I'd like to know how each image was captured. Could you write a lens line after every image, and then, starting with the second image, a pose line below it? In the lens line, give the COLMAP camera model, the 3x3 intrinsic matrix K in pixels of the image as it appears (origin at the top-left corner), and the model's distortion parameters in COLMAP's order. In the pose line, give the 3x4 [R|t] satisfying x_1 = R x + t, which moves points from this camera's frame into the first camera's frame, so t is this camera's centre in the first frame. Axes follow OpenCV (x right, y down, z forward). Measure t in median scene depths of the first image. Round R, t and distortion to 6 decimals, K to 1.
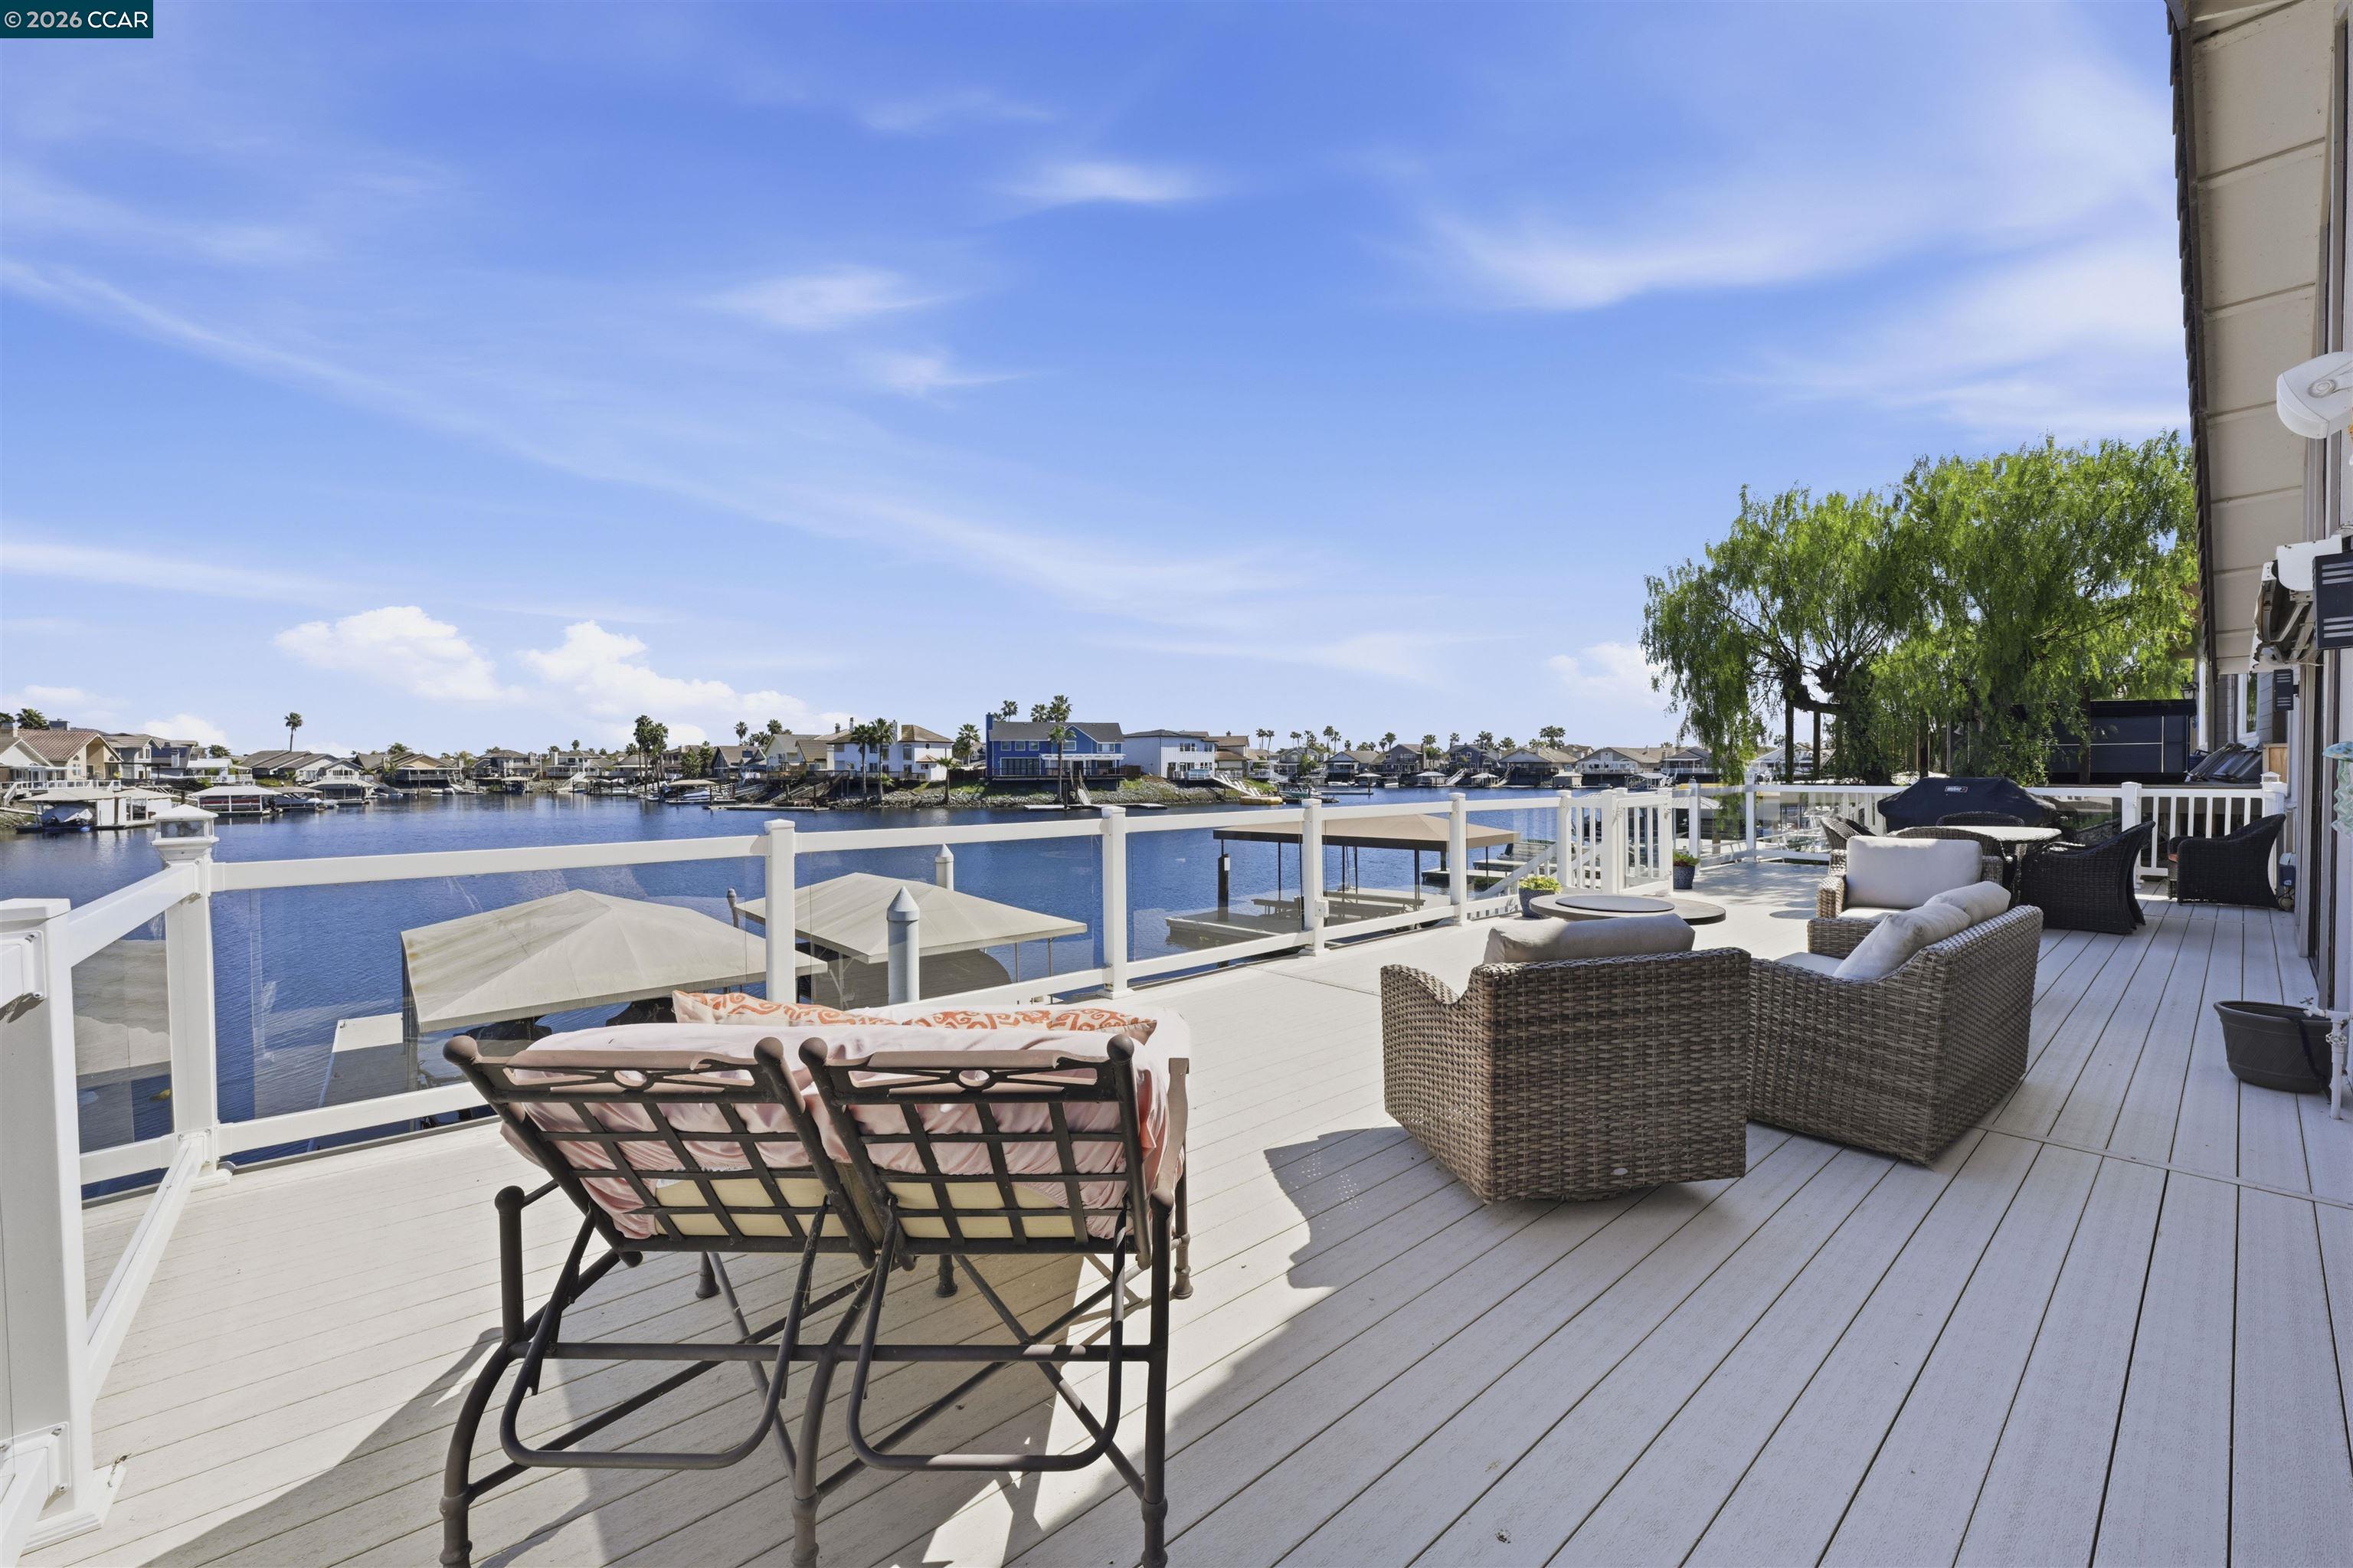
lens RADIAL K [[927.7, 0, 1181.4], [0, 927.7, 776.6], [0, 0, 1]] dist [-0.001642, 0.000376]
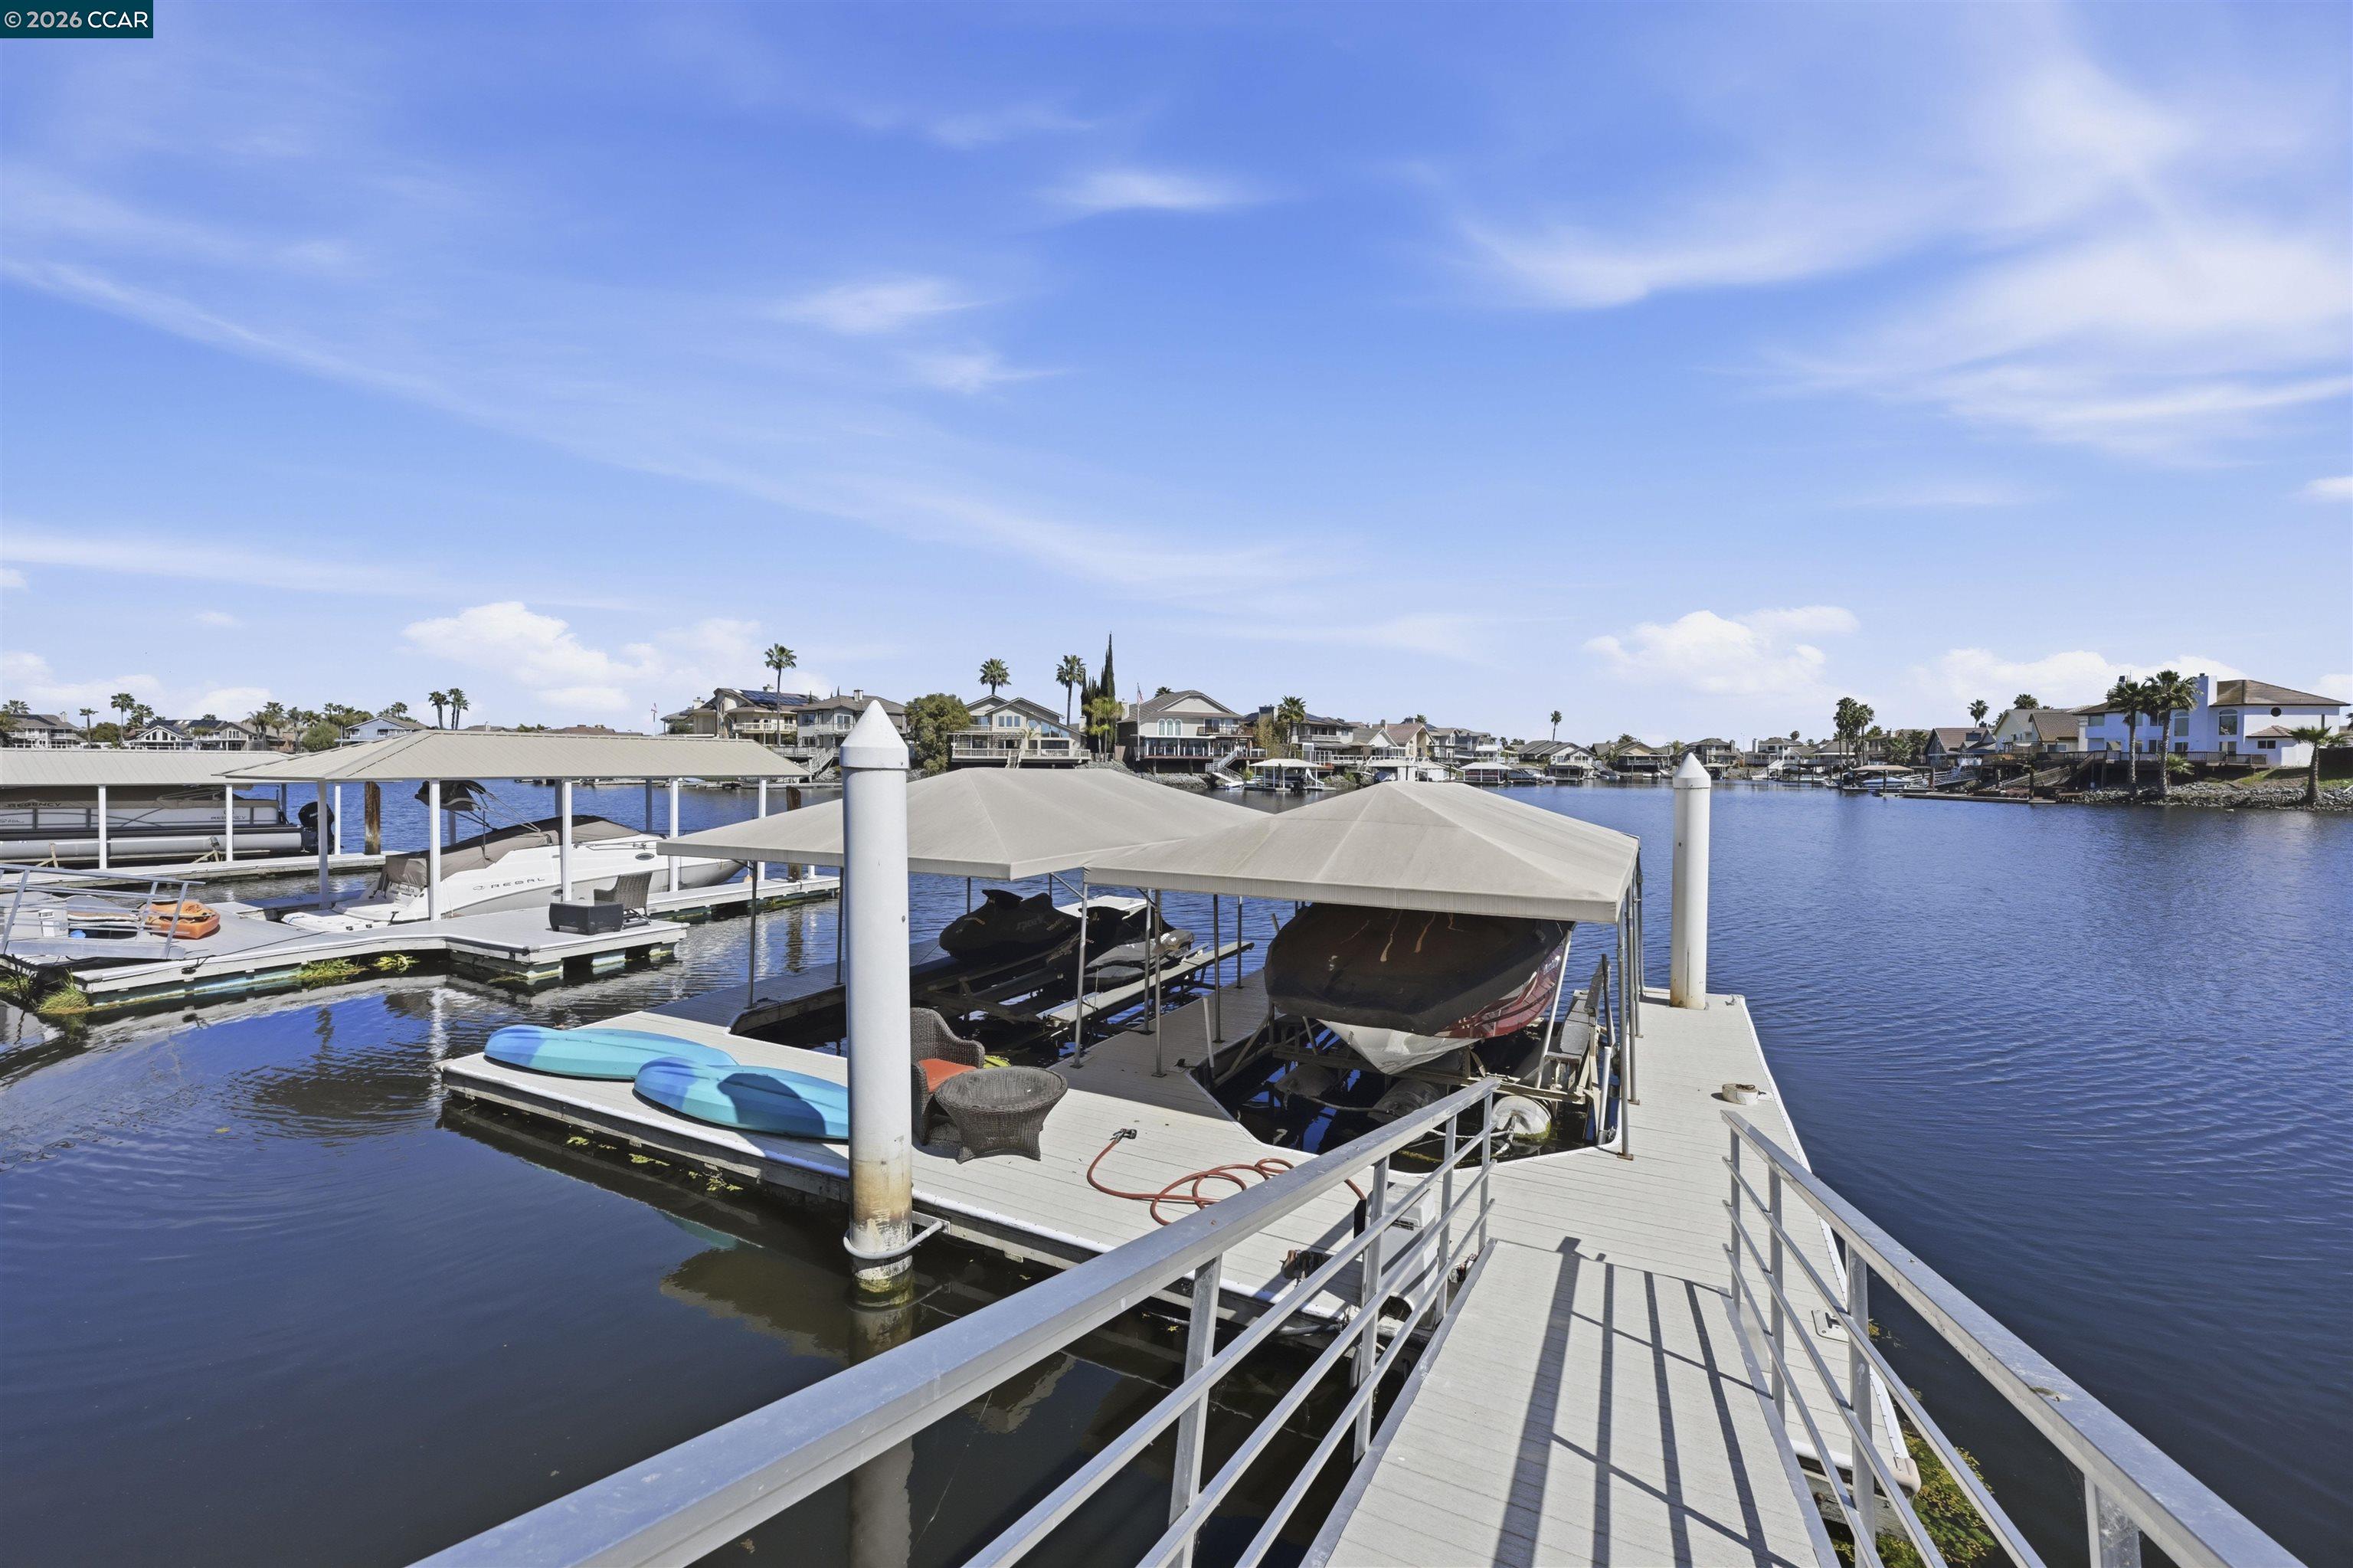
lens RADIAL K [[928.8, 0, 1195.1], [0, 928.8, 787.8], [0, 0, 1]] dist [0.001272, 0.000295]
pose [[0.389046, 0.032653, -0.920640, 0.018108], [-0.018405, 0.999448, 0.027670, 0.013128], [0.921035, 0.006179, 0.389432, 0.084750]]
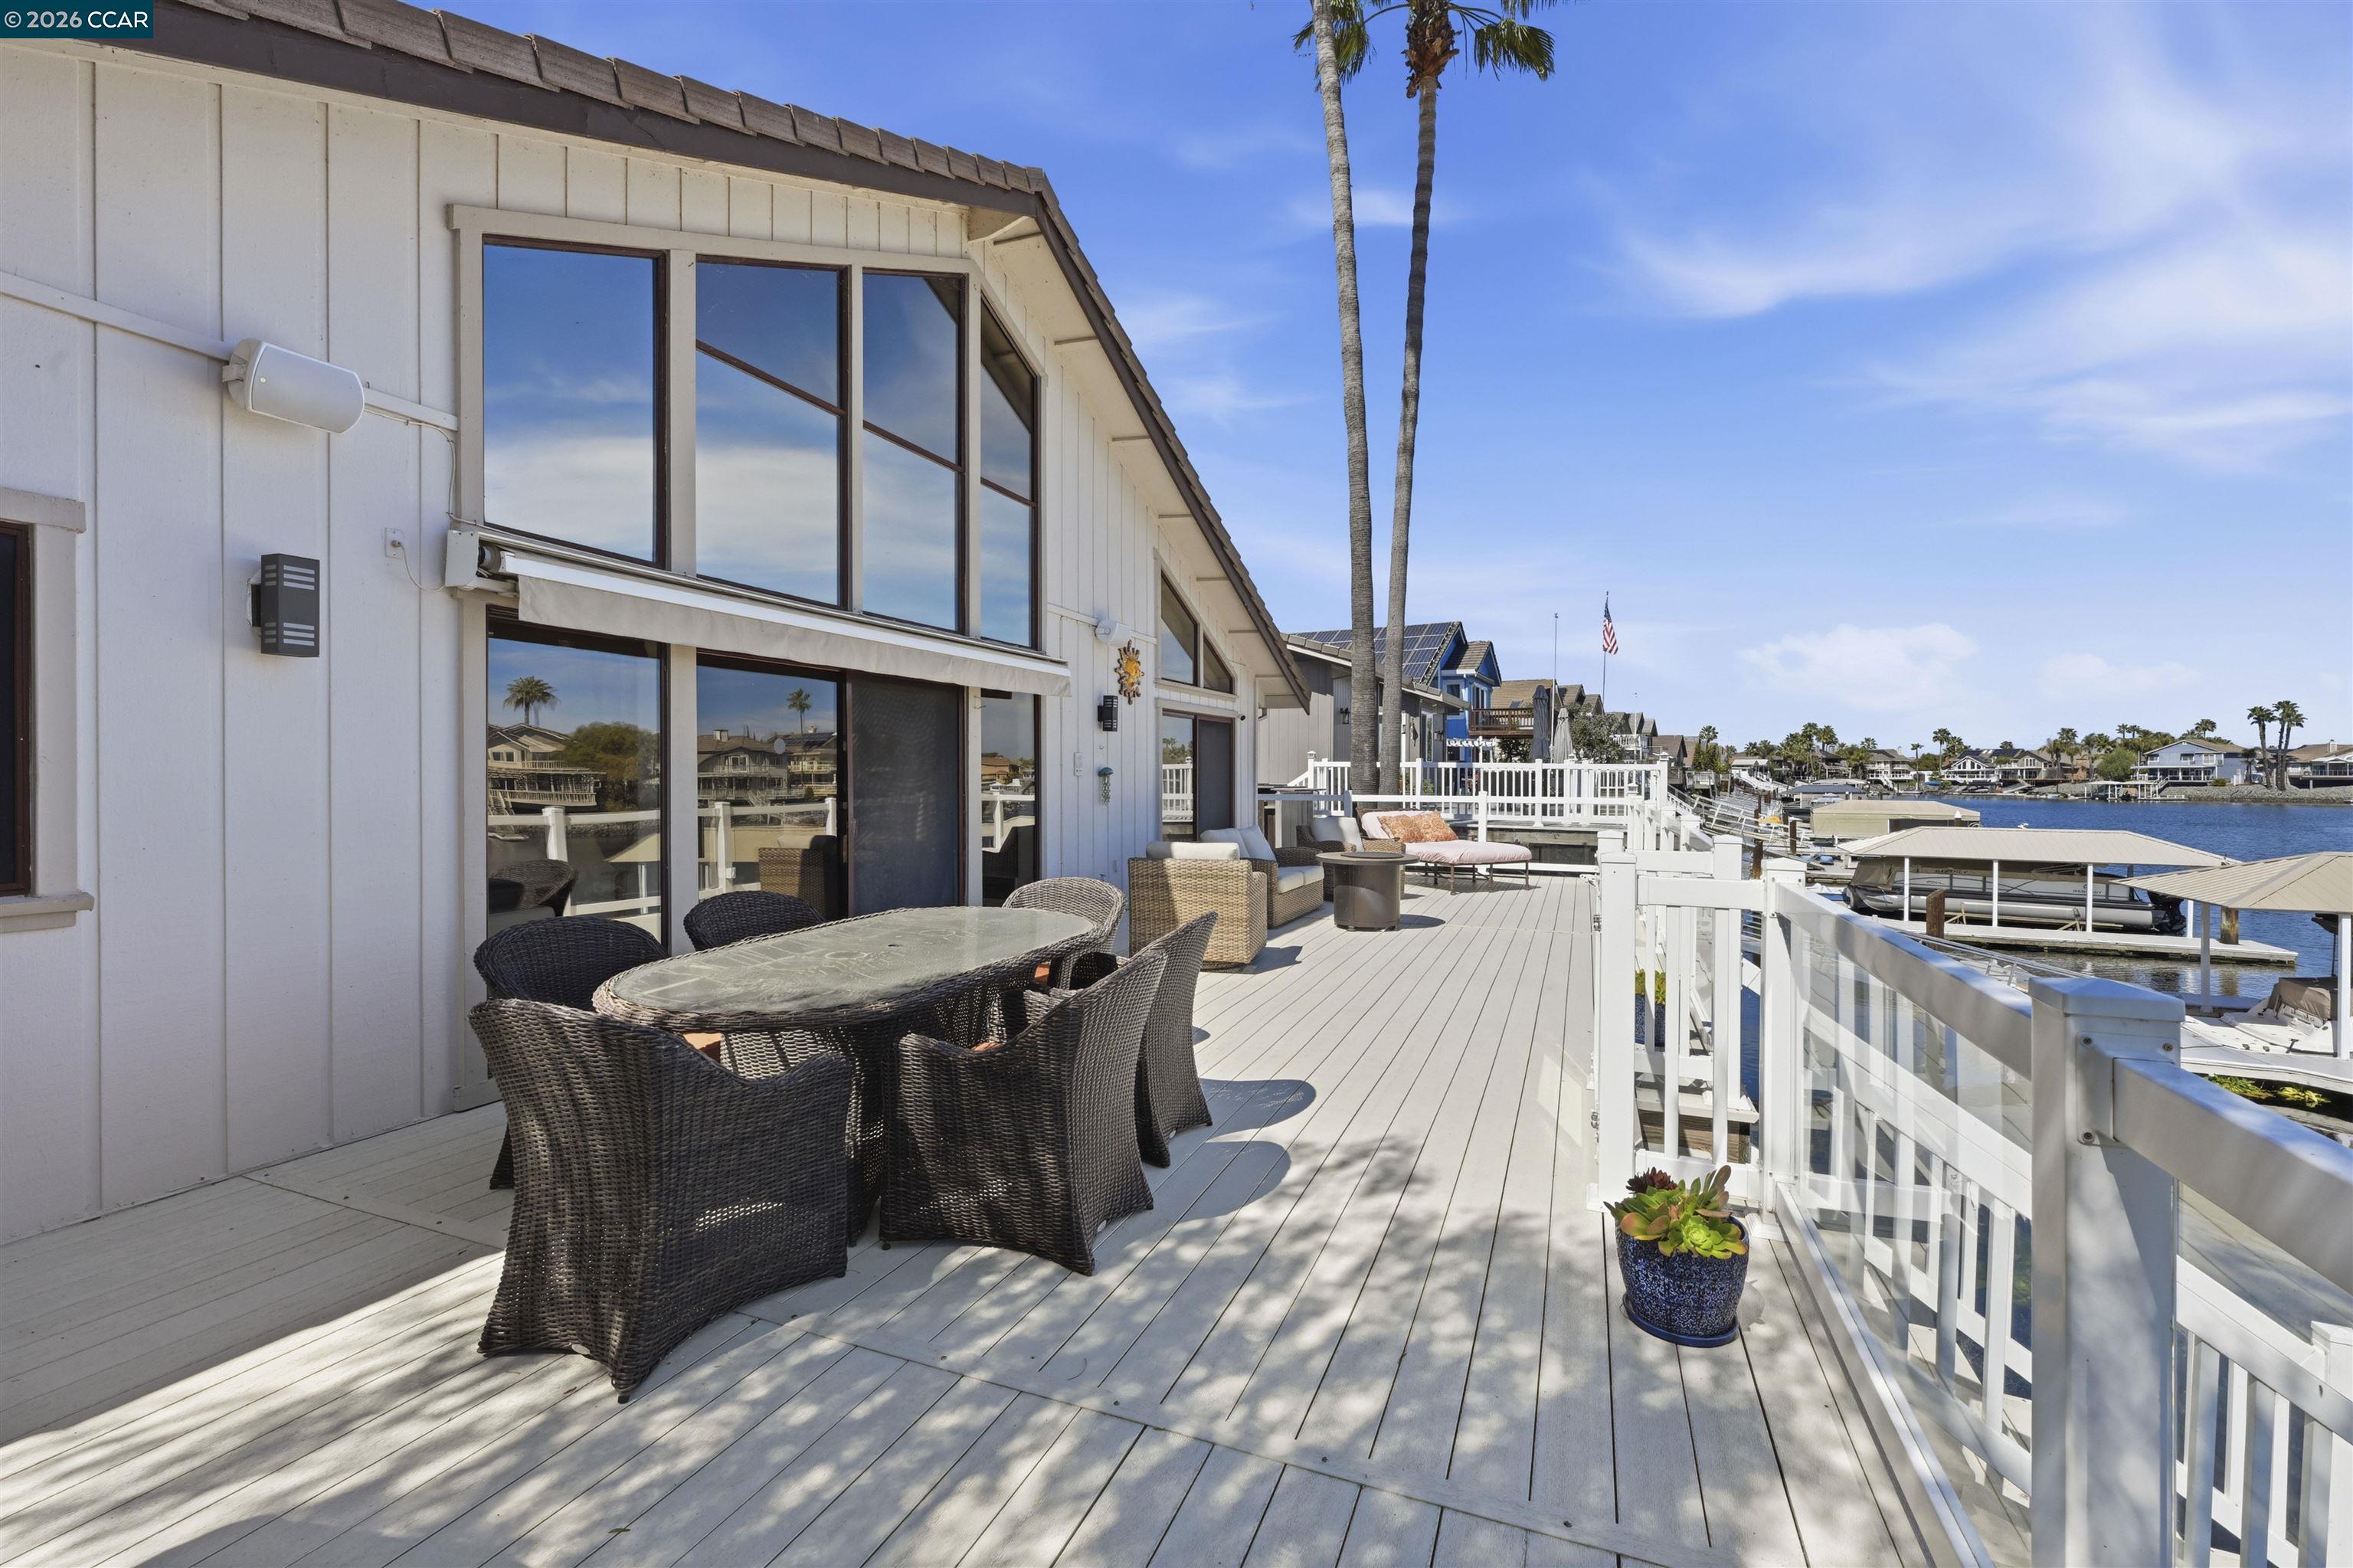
lens RADIAL K [[997.9, 0, 1168.2], [0, 997.9, 779.2], [0, 0, 1]] dist [0.001881, 0.000225]
pose [[-0.894355, 0.007534, -0.447295, 0.056015], [-0.000055, 0.999856, 0.016950, -0.001292], [0.447358, 0.015184, -0.894226, 0.086775]]
